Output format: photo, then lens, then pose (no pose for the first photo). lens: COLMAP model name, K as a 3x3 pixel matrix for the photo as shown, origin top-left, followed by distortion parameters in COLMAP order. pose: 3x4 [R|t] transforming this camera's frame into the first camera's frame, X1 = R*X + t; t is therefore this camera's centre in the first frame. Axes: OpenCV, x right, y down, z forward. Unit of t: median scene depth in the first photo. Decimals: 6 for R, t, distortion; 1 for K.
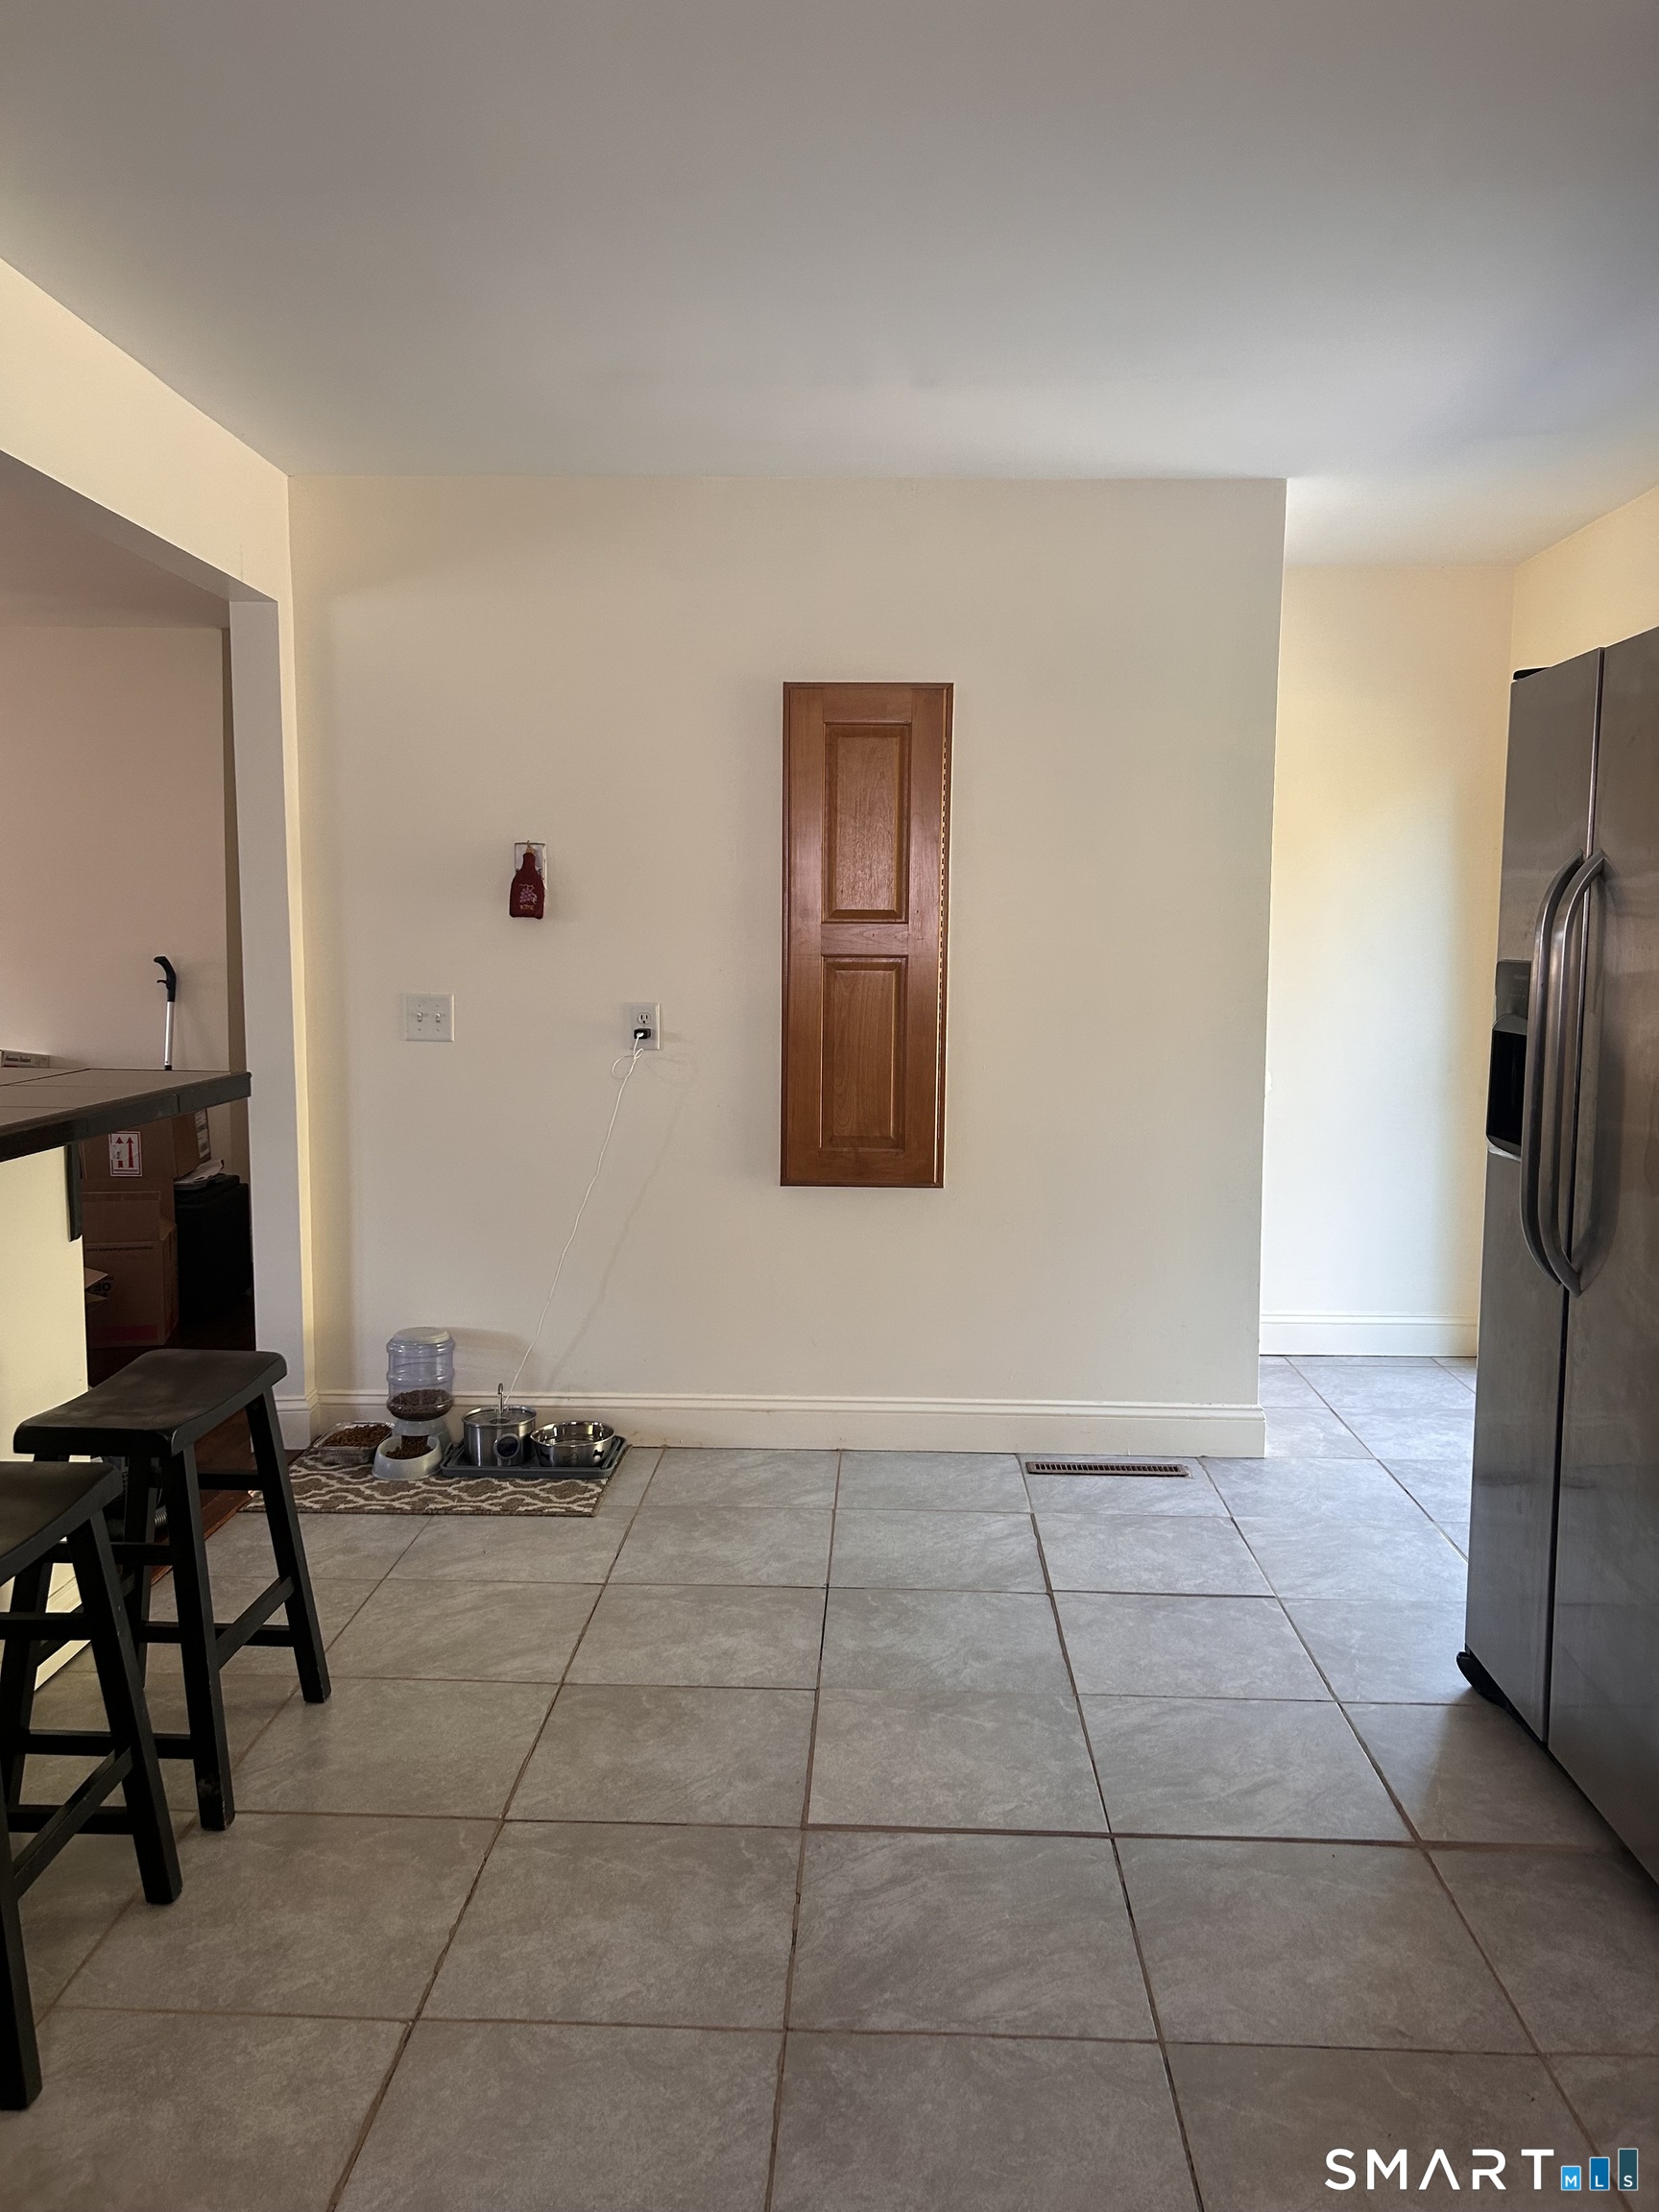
lens RADIAL K [[1675.5, 0, 830.5], [0, 1675.5, 1116.2], [0, 0, 1]] dist [0.026758, -0.041954]
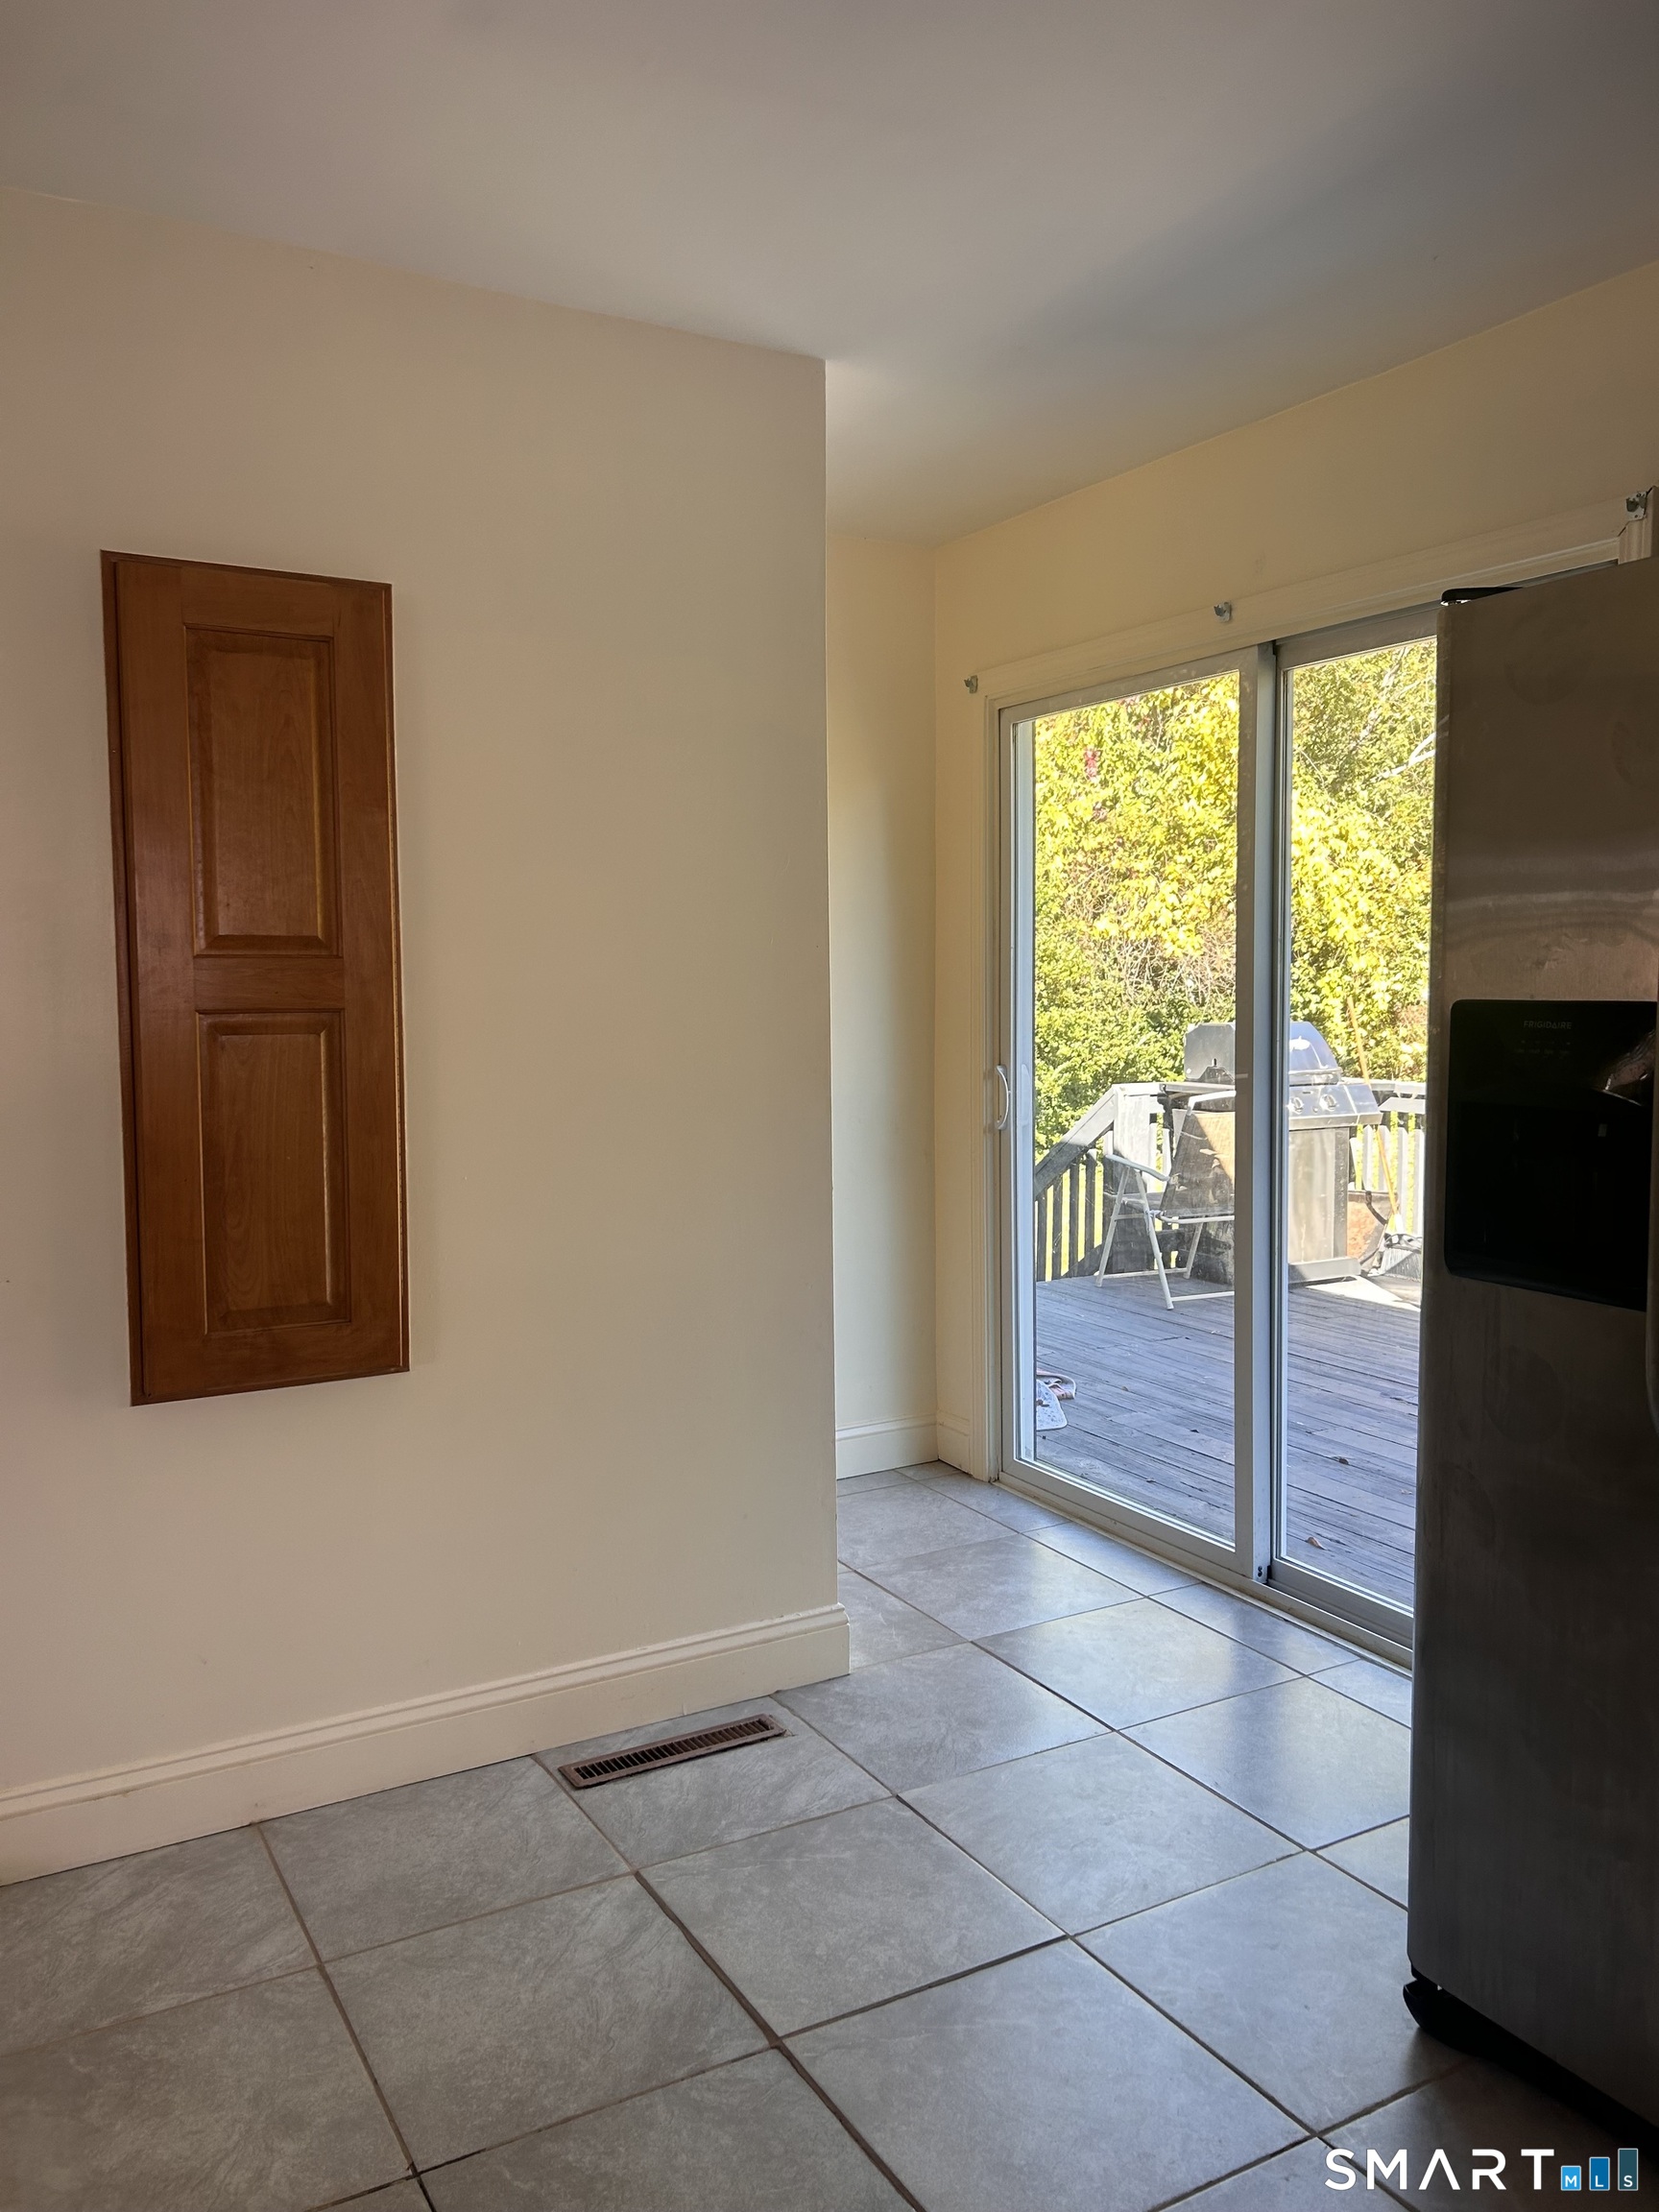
lens RADIAL K [[1675.5, 0, 836.8], [0, 1675.5, 1093.2], [0, 0, 1]] dist [0.026758, -0.041954]
pose [[0.846646, -0.050372, 0.529768, -0.132693], [0.071308, 0.997271, -0.019137, -0.040104], [-0.527358, 0.053979, 0.847927, 0.378982]]
